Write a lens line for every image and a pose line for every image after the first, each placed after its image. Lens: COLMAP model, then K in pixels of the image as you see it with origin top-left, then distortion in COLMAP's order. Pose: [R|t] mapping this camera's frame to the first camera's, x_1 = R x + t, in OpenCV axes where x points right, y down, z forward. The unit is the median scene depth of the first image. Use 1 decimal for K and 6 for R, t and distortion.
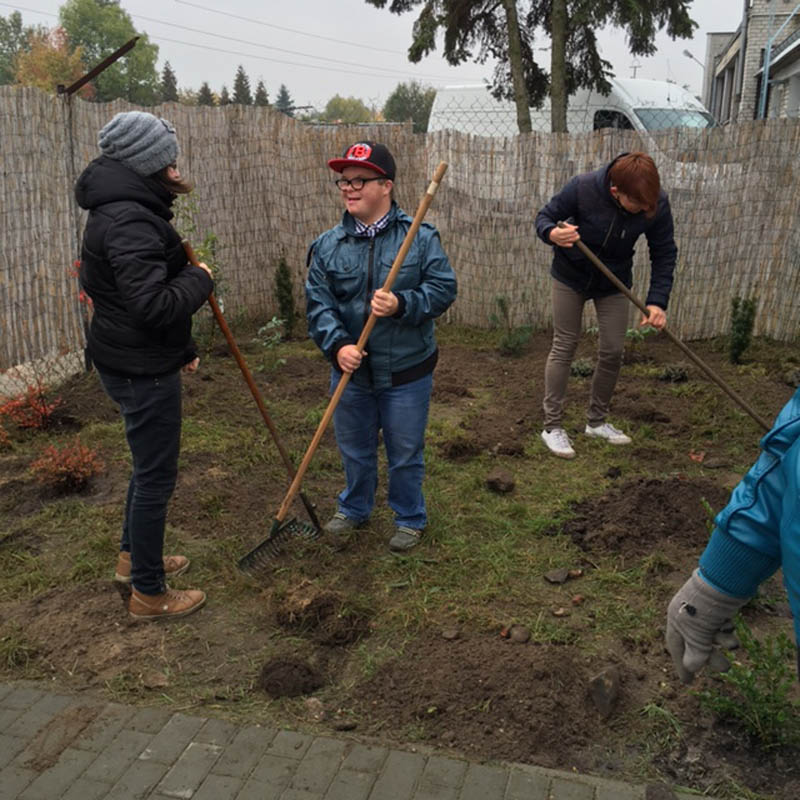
lens RADIAL K [[898.6, 0, 400.0], [0, 898.6, 400.0], [0, 0, 1]] dist [0.028053, -0.019757]
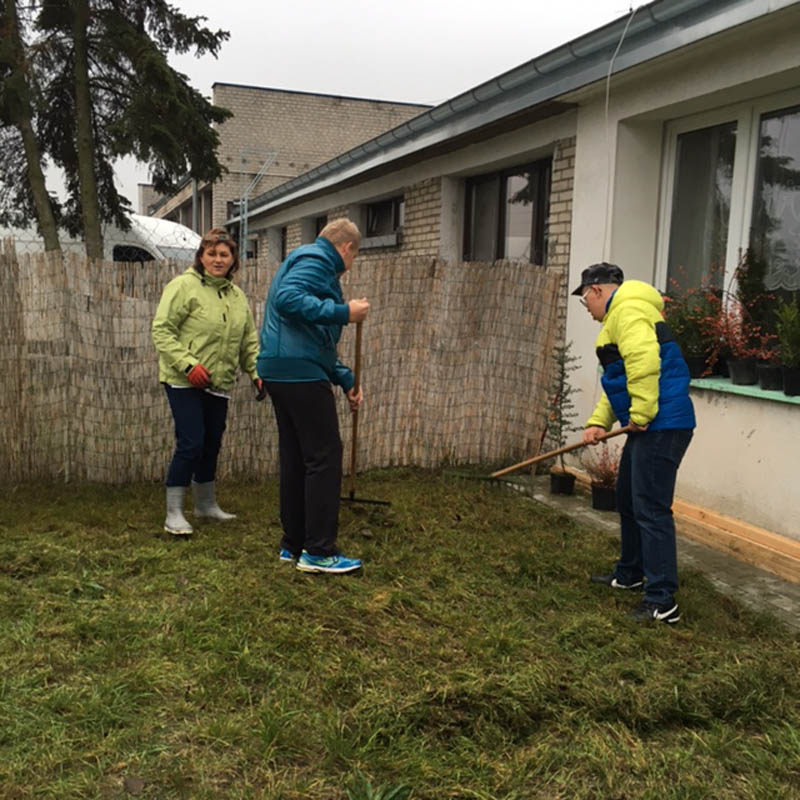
lens RADIAL K [[898.6, 0, 400.0], [0, 898.6, 400.0], [0, 0, 1]] dist [0.028053, -0.019757]
pose [[0.810343, -0.042692, 0.584399, -0.181823], [0.131346, 0.985197, -0.110157, -0.030293], [-0.571045, 0.166024, 0.803955, 0.166860]]
